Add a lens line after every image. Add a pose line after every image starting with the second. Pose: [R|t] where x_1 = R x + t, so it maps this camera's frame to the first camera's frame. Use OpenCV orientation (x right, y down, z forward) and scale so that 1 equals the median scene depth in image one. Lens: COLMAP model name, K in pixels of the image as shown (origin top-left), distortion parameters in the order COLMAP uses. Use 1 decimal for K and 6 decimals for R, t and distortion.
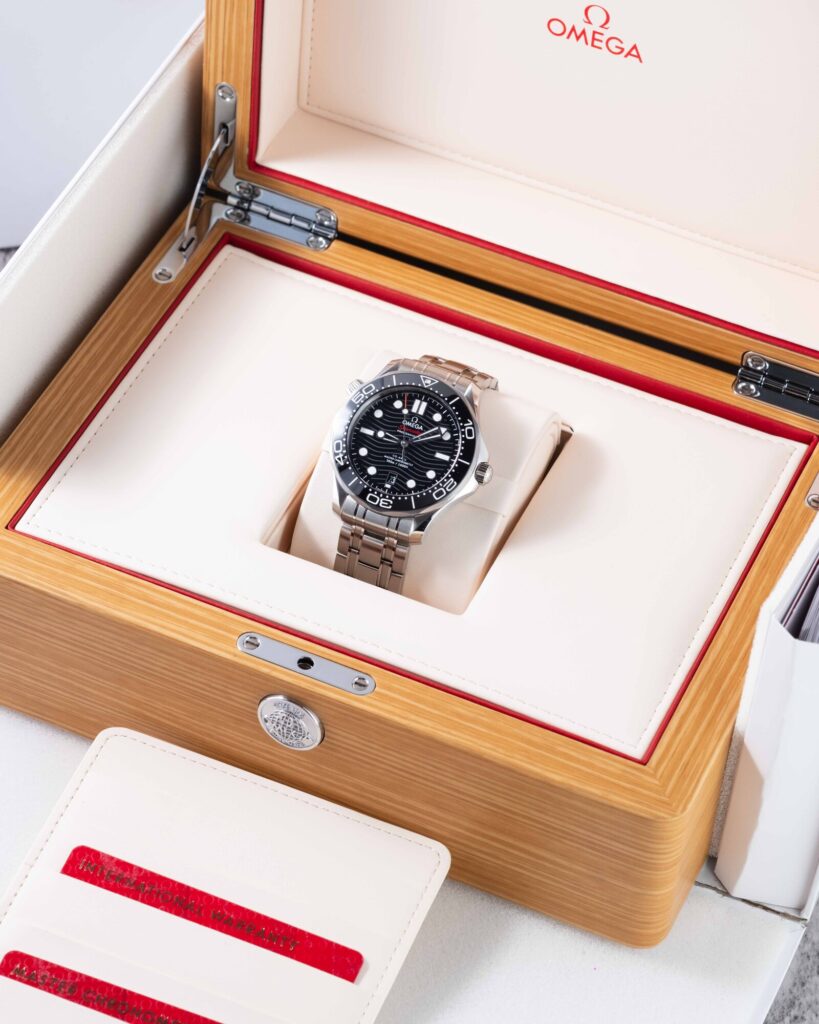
lens RADIAL K [[4327.6, 0, 410.4], [0, 4327.6, 515.7], [0, 0, 1]] dist [0.246099, 0.000000]
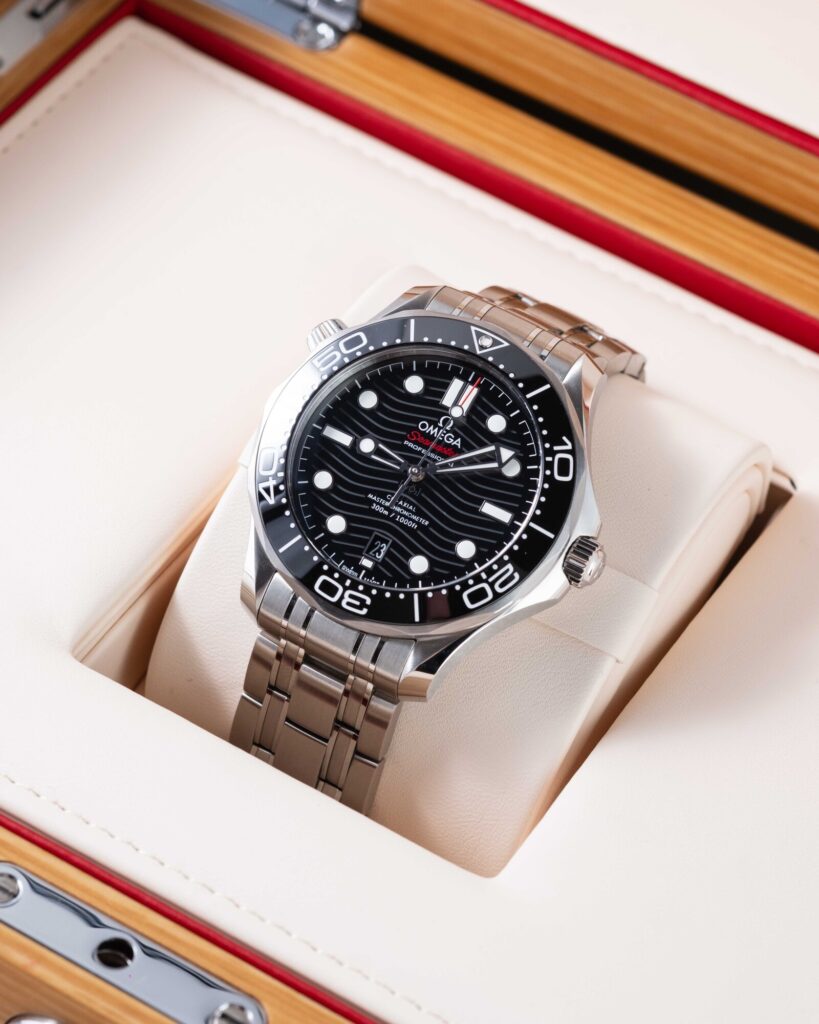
lens RADIAL K [[4327.6, 0, 402.1], [0, 4327.6, 507.6], [0, 0, 1]] dist [0.246099, 0.000000]
pose [[0.991574, 0.120457, -0.047664, 0.018798], [-0.120381, 0.992718, 0.004456, -0.014866], [0.047853, 0.001320, 0.998854, 0.550499]]
